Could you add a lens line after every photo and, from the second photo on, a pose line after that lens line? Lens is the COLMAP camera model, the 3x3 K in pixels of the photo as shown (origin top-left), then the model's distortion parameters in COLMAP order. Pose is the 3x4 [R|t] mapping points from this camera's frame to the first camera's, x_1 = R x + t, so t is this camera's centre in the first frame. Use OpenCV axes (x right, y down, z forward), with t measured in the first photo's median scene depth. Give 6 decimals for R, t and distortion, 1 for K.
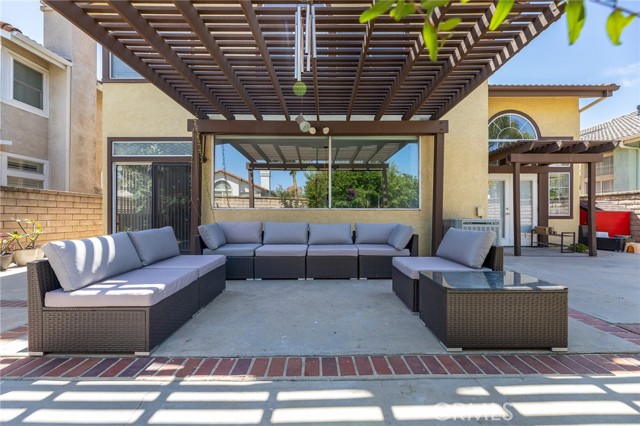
lens RADIAL K [[258.0, 0, 318.3], [0, 258.0, 215.5], [0, 0, 1]] dist [0.000101, -0.000229]
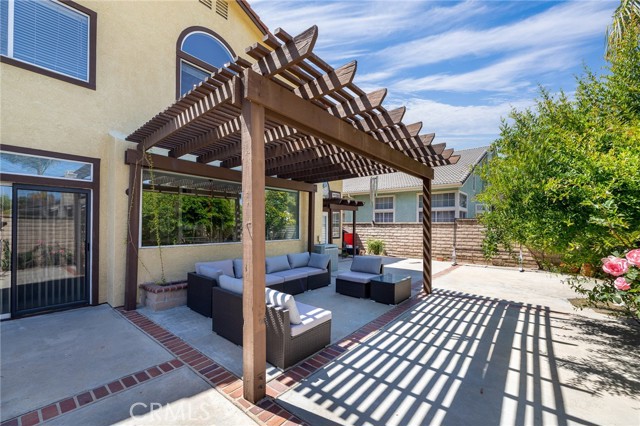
lens RADIAL K [[258.0, 0, 319.3], [0, 258.0, 226.3], [0, 0, 1]] dist [0.000101, -0.000229]
pose [[0.638051, 0.007631, 0.769957, -2.252877], [-0.014938, 0.999885, 0.002469, -0.343558], [-0.769849, -0.013077, 0.638091, -0.144298]]
